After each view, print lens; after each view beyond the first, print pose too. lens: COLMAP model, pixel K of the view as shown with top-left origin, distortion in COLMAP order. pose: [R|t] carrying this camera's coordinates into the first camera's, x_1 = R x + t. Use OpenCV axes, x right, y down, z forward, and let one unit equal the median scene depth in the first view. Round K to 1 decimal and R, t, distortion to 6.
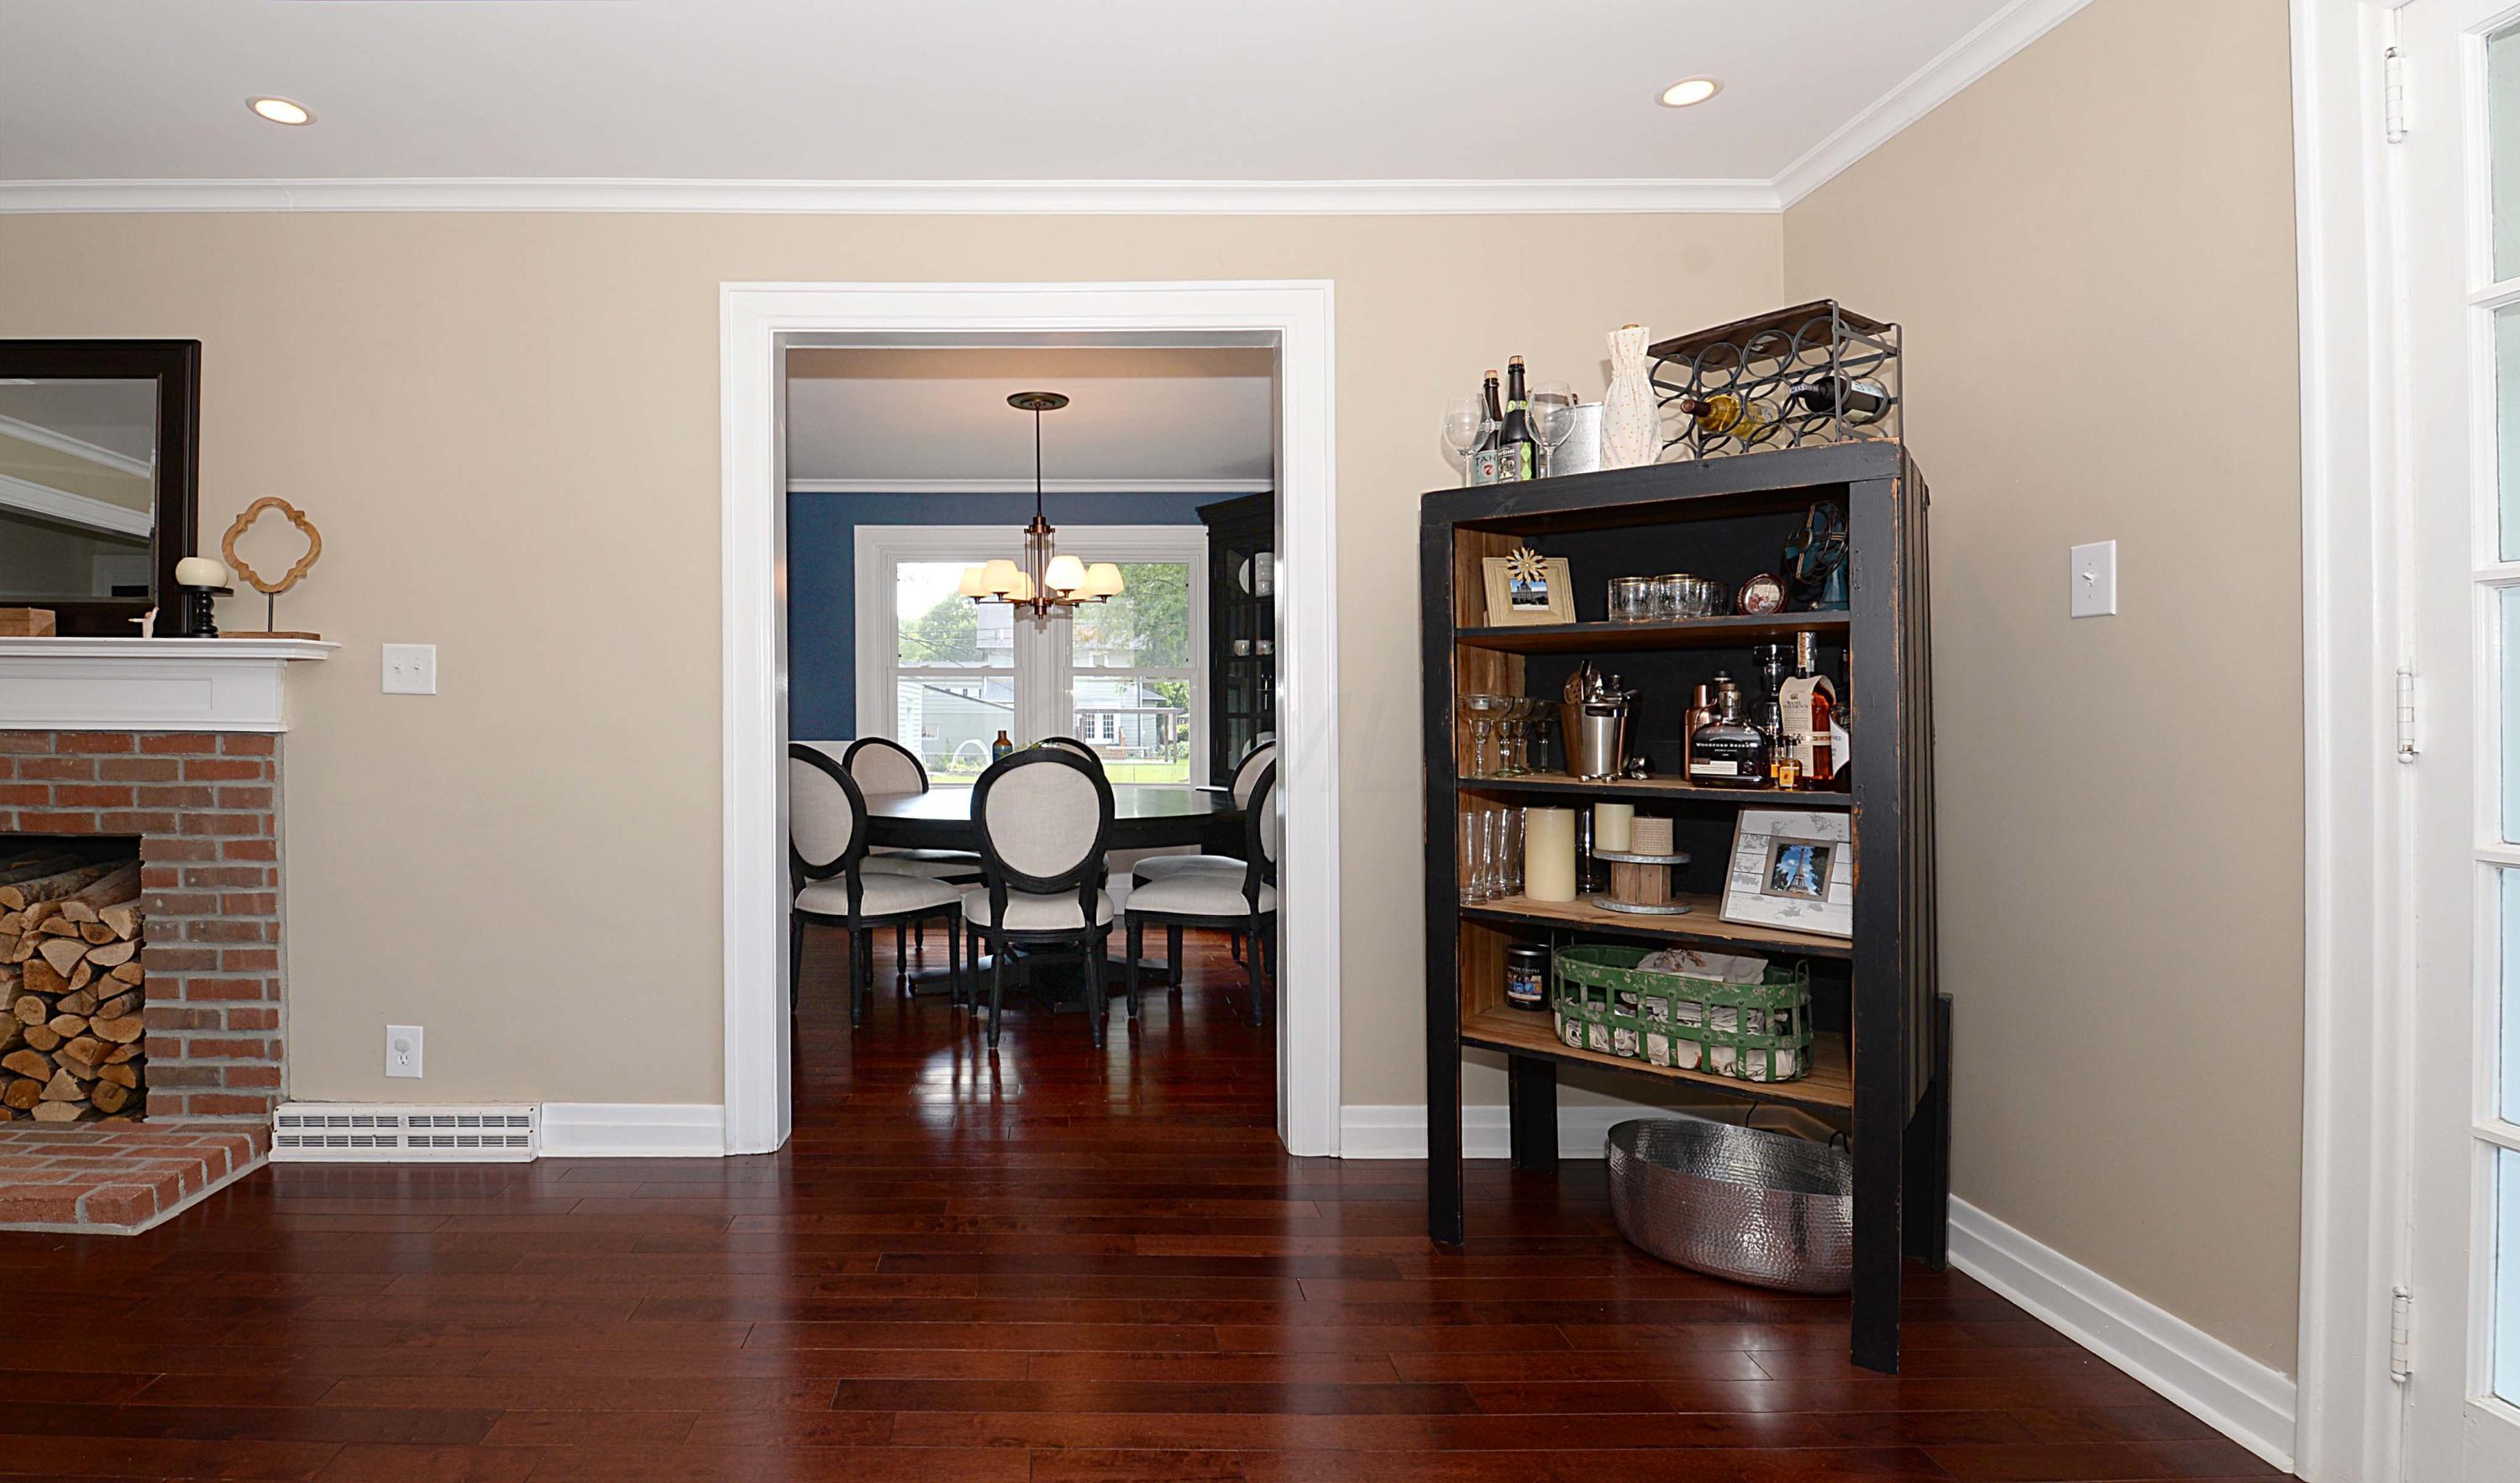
lens RADIAL K [[1301.8, 0, 1347.6], [0, 1301.8, 728.9], [0, 0, 1]] dist [0.020016, -0.021395]
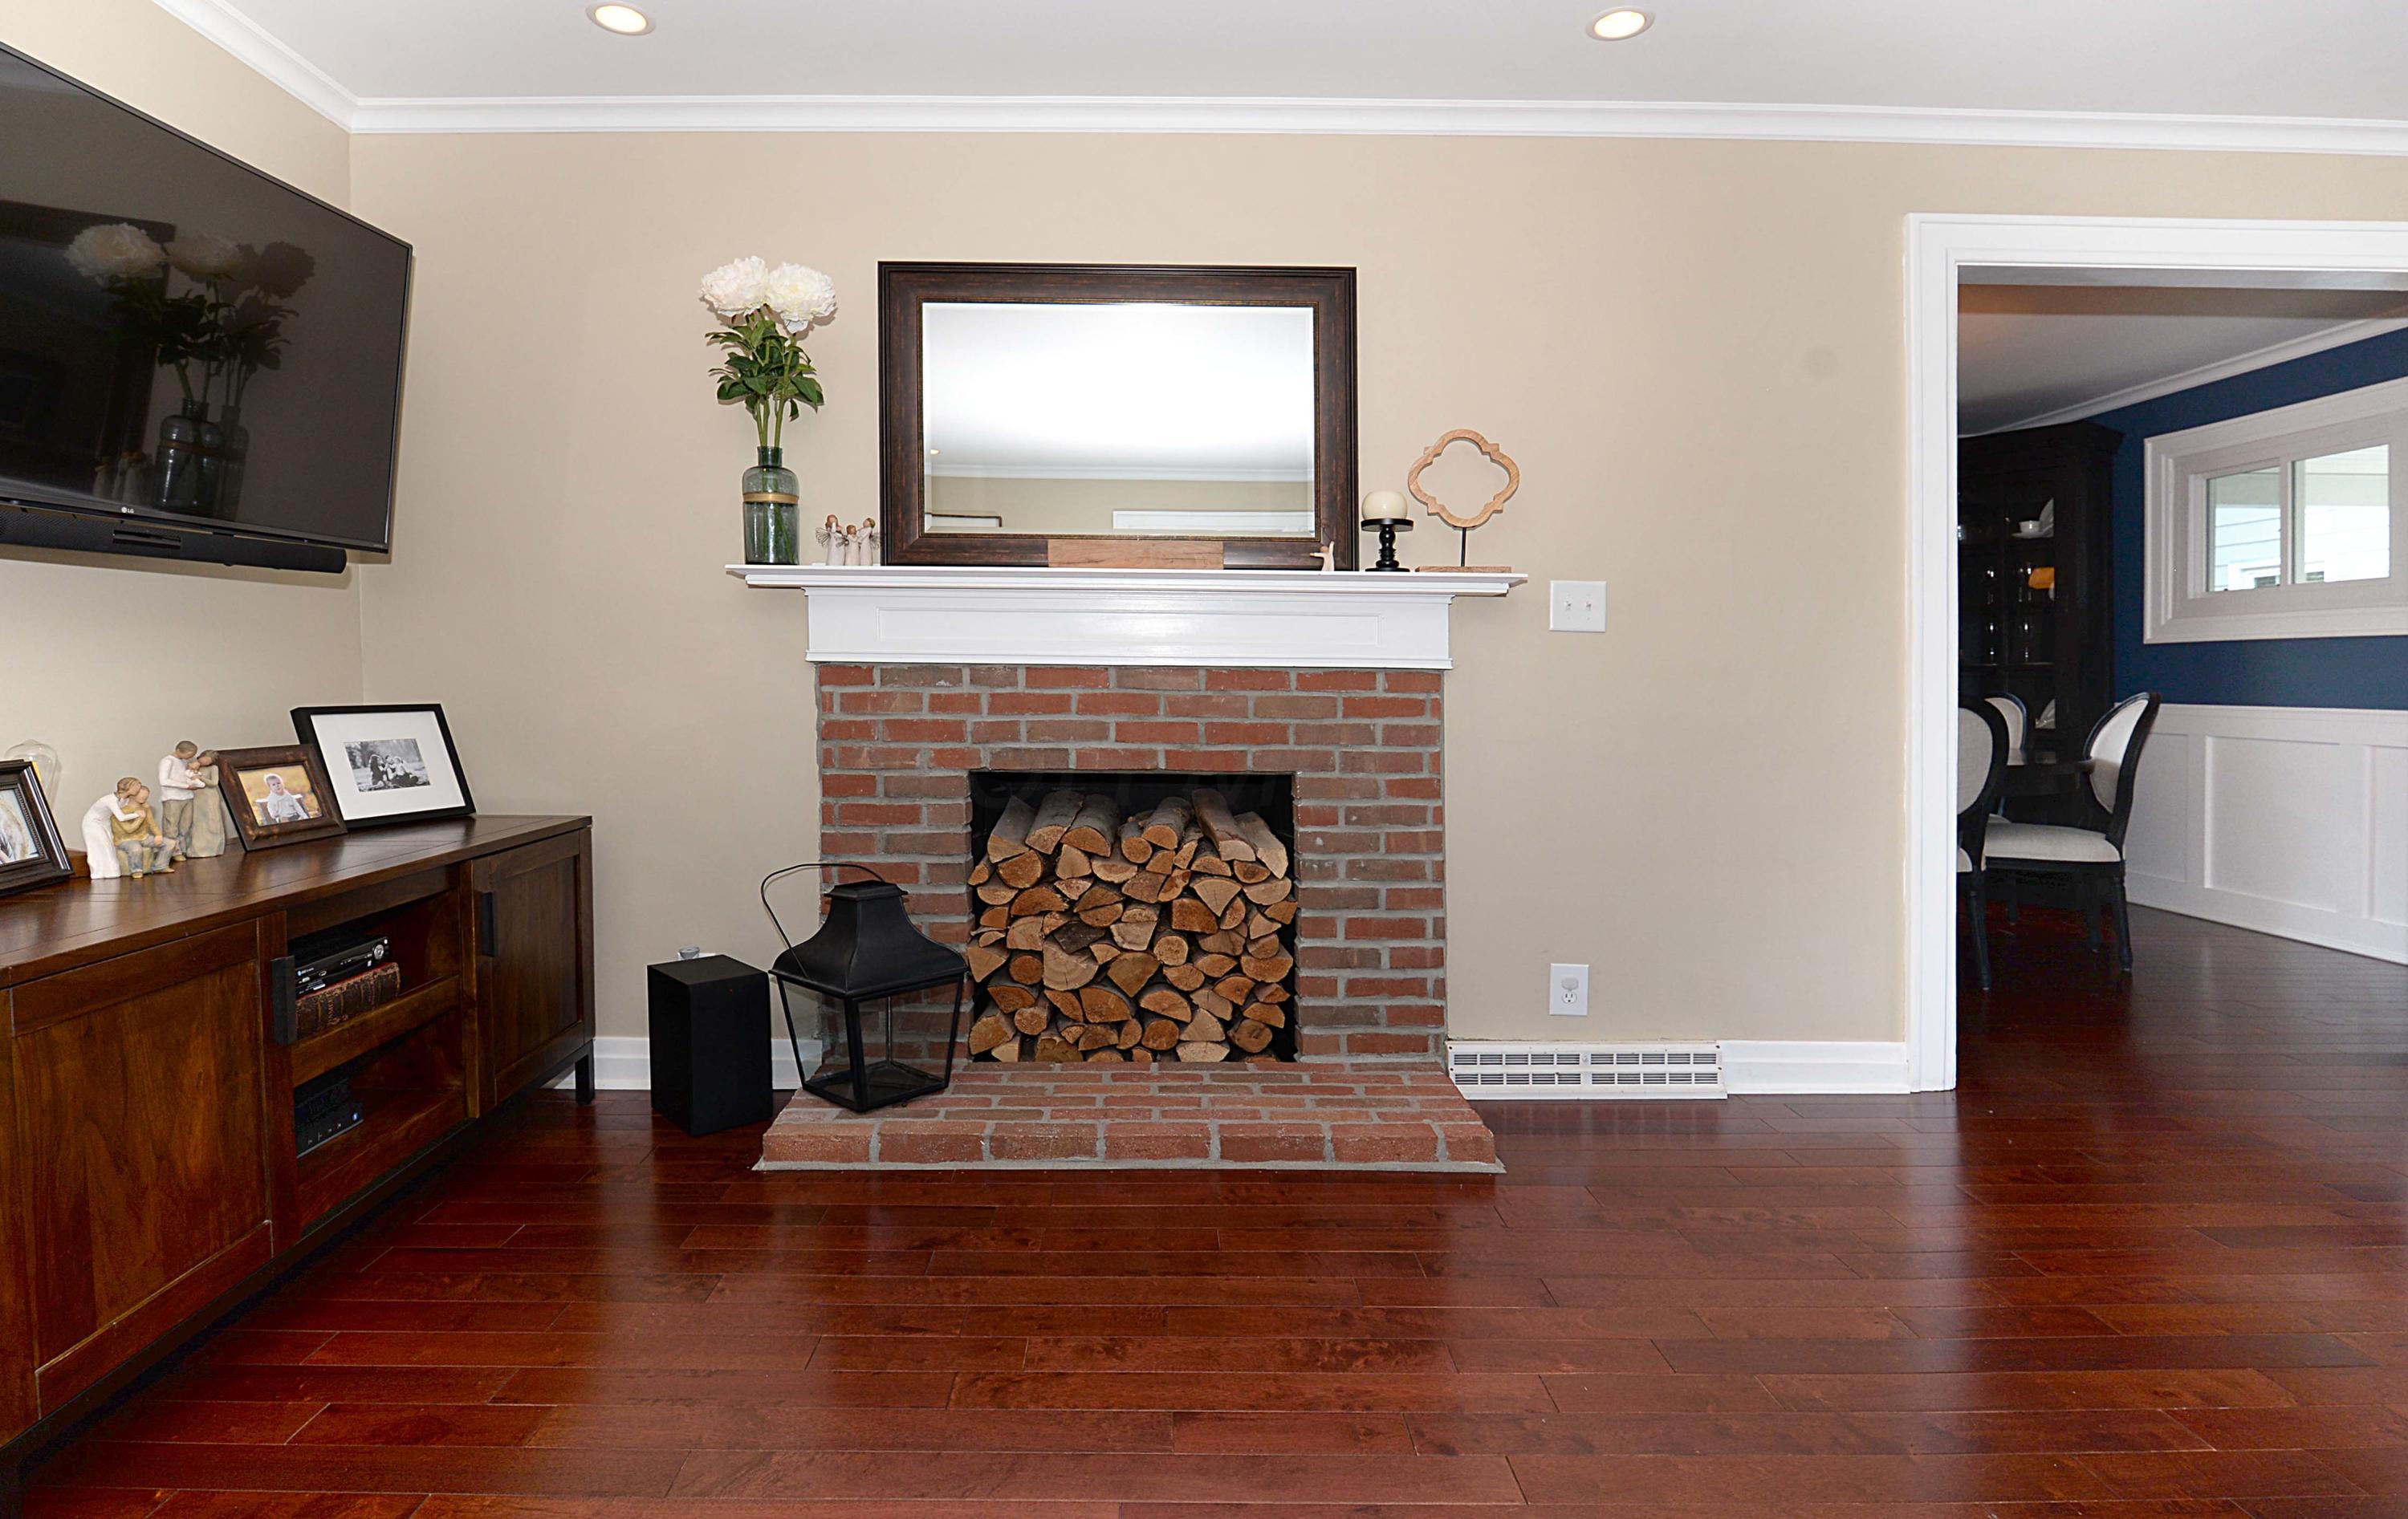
lens RADIAL K [[1331.4, 0, 1200.9], [0, 1331.4, 719.0], [0, 0, 1]] dist [0.004974, 0.000014]
pose [[0.999761, 0.003280, 0.021628, -1.023330], [-0.003919, 0.999555, 0.029582, 0.011119], [-0.021521, -0.029660, 0.999328, -0.004553]]
